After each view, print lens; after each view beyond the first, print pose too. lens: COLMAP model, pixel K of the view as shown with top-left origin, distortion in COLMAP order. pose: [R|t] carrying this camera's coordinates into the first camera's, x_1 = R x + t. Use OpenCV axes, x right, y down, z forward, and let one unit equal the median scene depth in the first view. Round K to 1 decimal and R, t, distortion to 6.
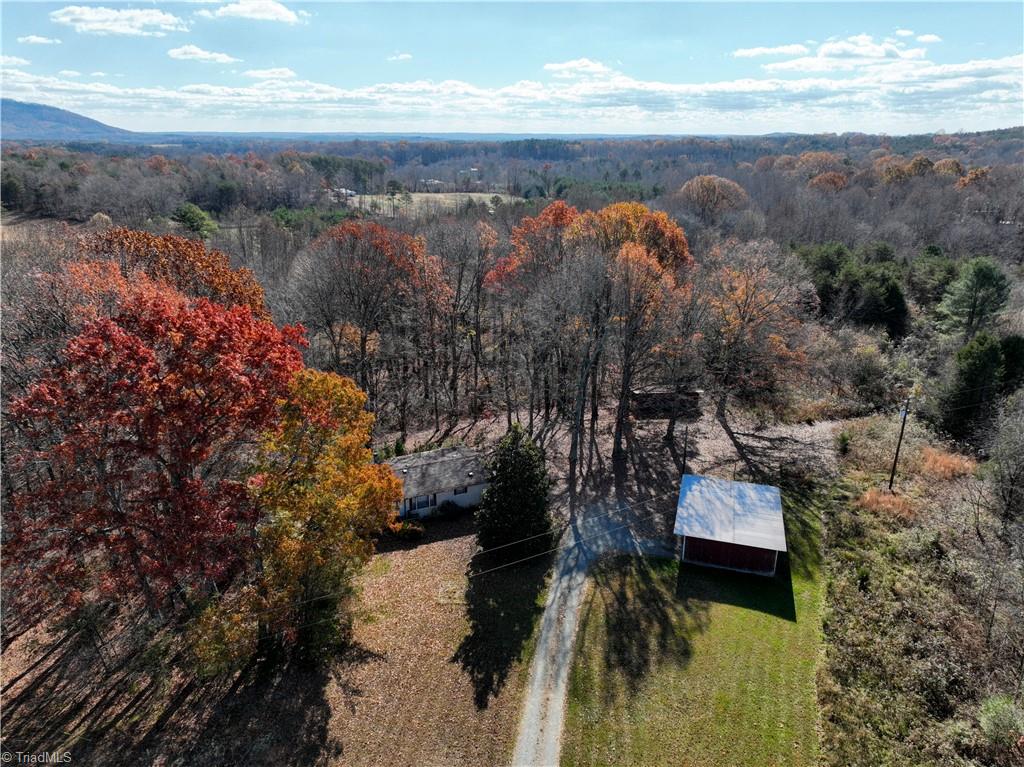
lens RADIAL K [[716.8, 0, 512.0], [0, 716.8, 383.5], [0, 0, 1]] dist [-0.007765, 0.023949]
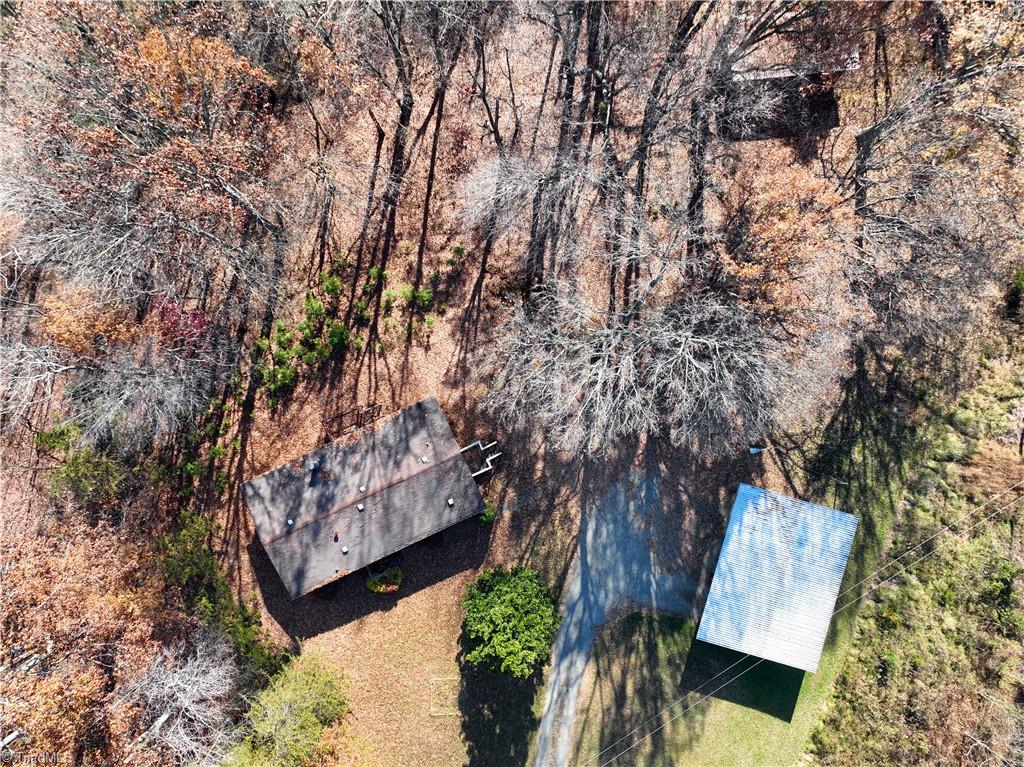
lens RADIAL K [[716.8, 0, 512.0], [0, 716.8, 383.5], [0, 0, 1]] dist [-0.007765, 0.023949]
pose [[0.999993, -0.003762, -0.000394, 0.007791], [0.001643, 0.338260, 0.941051, -0.688583], [-0.003407, -0.941045, 0.338263, 0.979161]]
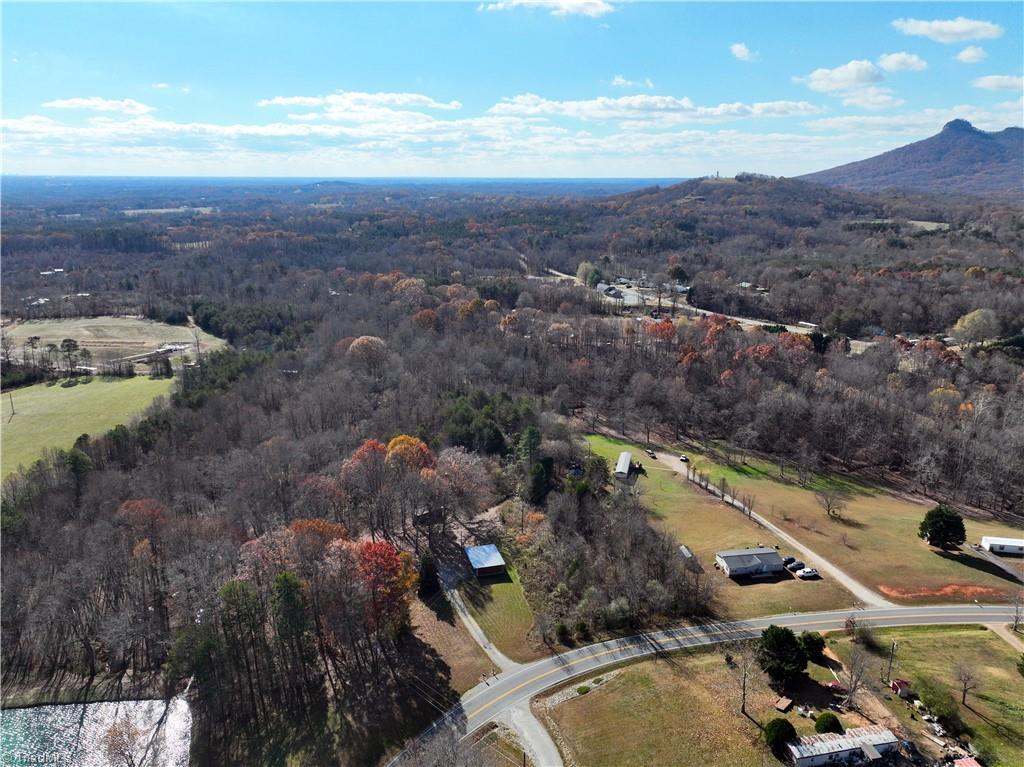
lens RADIAL K [[722.3, 0, 516.0], [0, 722.3, 359.5], [0, 0, 1]] dist [0.002312, 0.006060]
pose [[0.830123, -0.132937, 0.541501, -1.229426], [0.177510, 0.983642, -0.030641, -0.570950], [-0.528569, 0.121557, 0.840142, -1.911500]]
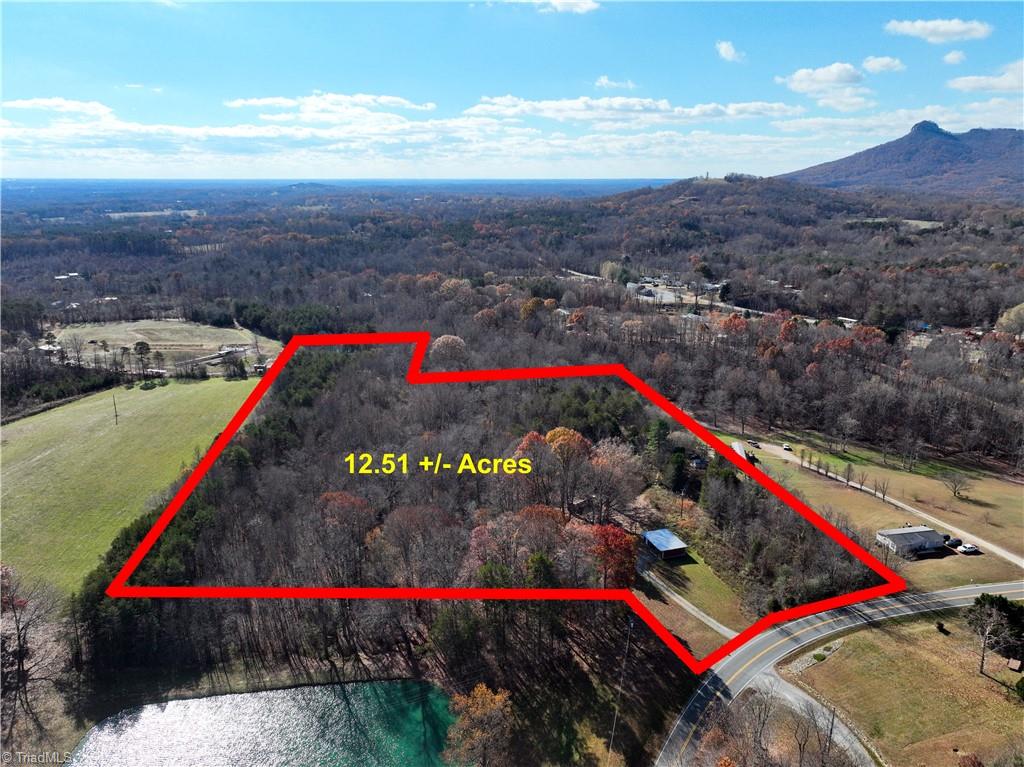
lens RADIAL K [[716.8, 0, 512.0], [0, 716.8, 383.5], [0, 0, 1]] dist [-0.007765, 0.023949]
pose [[0.806633, -0.161562, 0.568543, -2.091410], [0.191592, 0.981449, 0.007071, -0.710766], [-0.559139, 0.103224, 0.822623, -1.444081]]
